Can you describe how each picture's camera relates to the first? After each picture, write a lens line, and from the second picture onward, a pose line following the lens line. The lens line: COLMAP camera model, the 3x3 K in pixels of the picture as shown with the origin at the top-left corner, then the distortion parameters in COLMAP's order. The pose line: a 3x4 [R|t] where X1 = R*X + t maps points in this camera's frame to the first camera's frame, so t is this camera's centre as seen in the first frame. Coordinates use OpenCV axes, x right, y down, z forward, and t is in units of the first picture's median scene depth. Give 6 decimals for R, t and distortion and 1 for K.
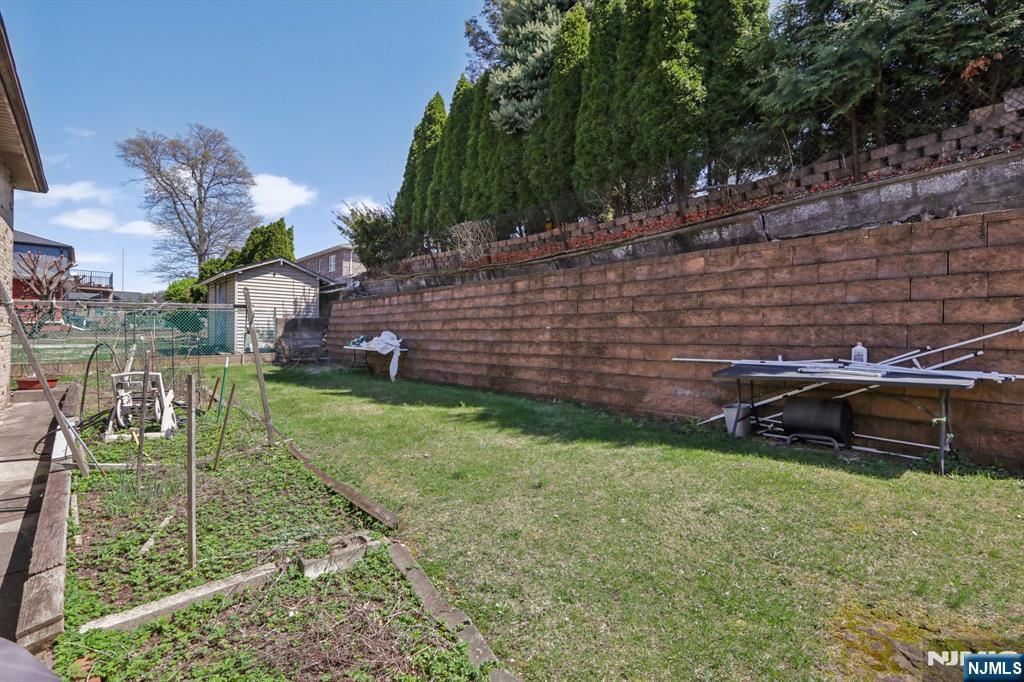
lens RADIAL K [[496.2, 0, 511.4], [0, 496.2, 341.8], [0, 0, 1]] dist [0.003376, 0.000361]
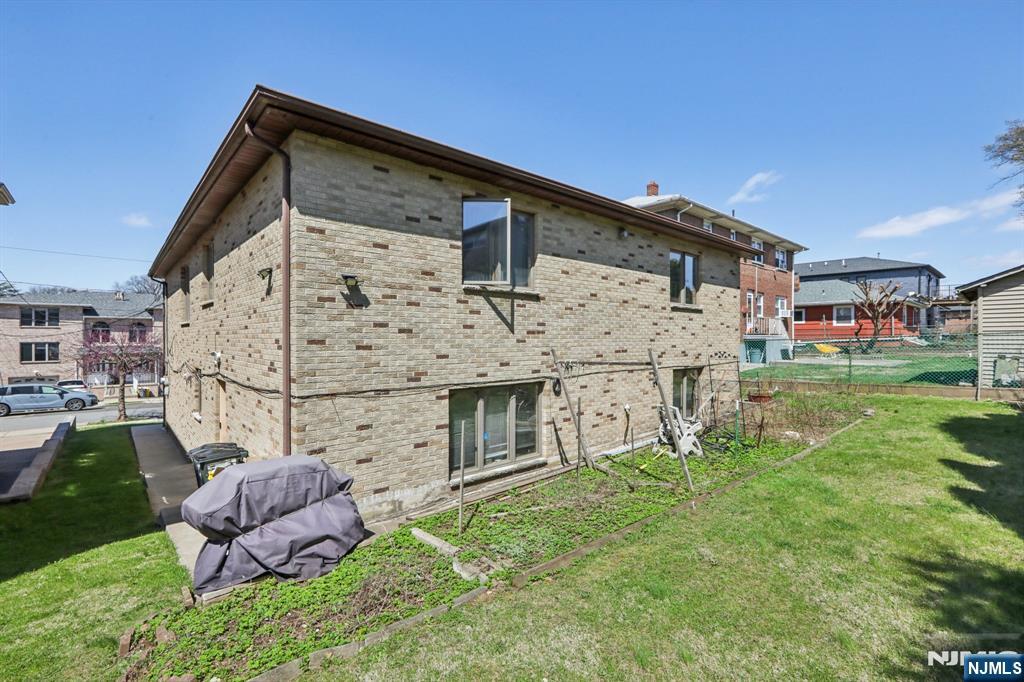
lens RADIAL K [[461.3, 0, 518.4], [0, 461.3, 340.7], [0, 0, 1]] dist [0.008091, 0.001154]
pose [[0.027903, -0.005123, -0.999598, 0.170176], [-0.007691, 0.999956, -0.005339, -0.035565], [0.999581, 0.007837, 0.027862, 0.198428]]
